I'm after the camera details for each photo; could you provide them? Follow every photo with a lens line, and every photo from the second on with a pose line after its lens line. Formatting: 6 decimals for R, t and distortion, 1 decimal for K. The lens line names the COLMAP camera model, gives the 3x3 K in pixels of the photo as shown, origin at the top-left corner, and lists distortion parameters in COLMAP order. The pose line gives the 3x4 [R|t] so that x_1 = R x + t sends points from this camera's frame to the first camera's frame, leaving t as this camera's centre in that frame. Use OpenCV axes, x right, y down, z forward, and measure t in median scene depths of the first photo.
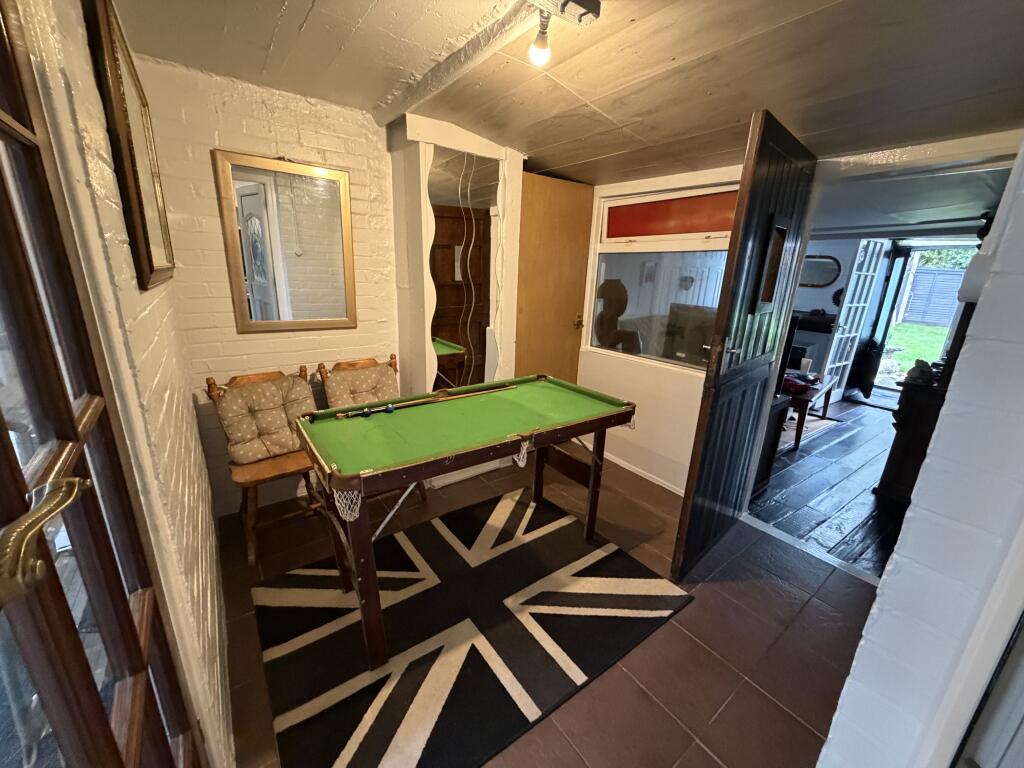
lens RADIAL K [[409.6, 0, 514.1], [0, 409.6, 386.3], [0, 0, 1]] dist [0.000662, -0.000153]
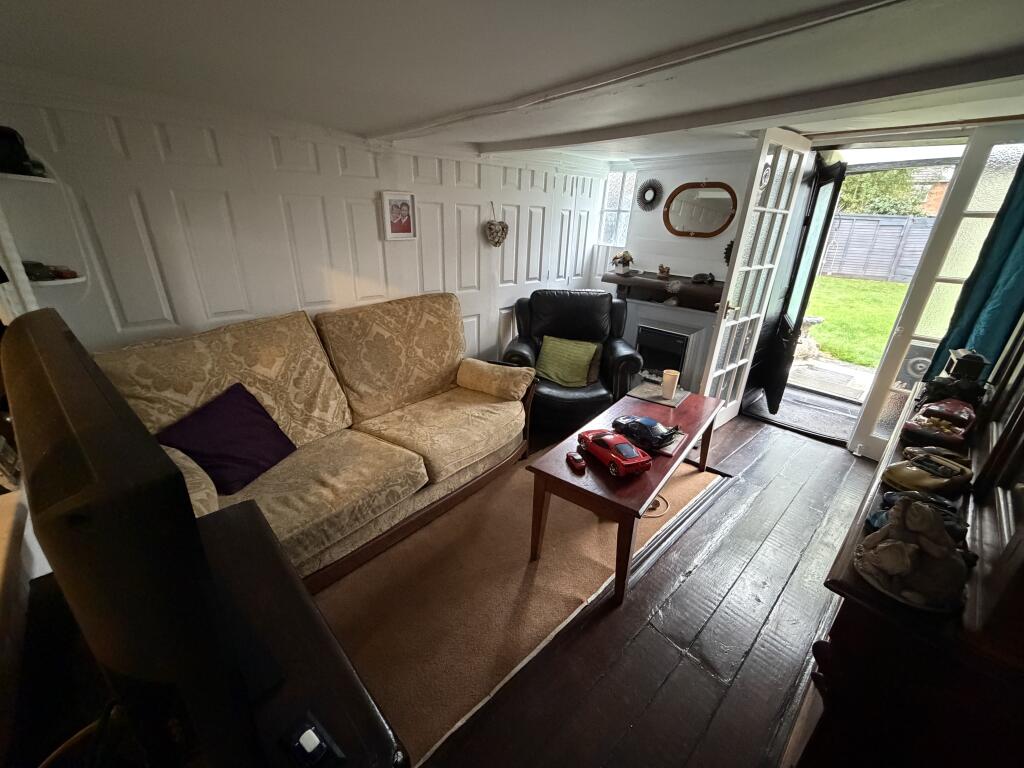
lens RADIAL K [[409.6, 0, 506.7], [0, 409.6, 385.4], [0, 0, 1]] dist [0.000662, -0.000153]
pose [[0.992046, -0.058425, 0.111495, 0.391327], [0.047266, 0.993841, 0.100234, -0.102270], [-0.116664, -0.094167, 0.988697, 0.432869]]
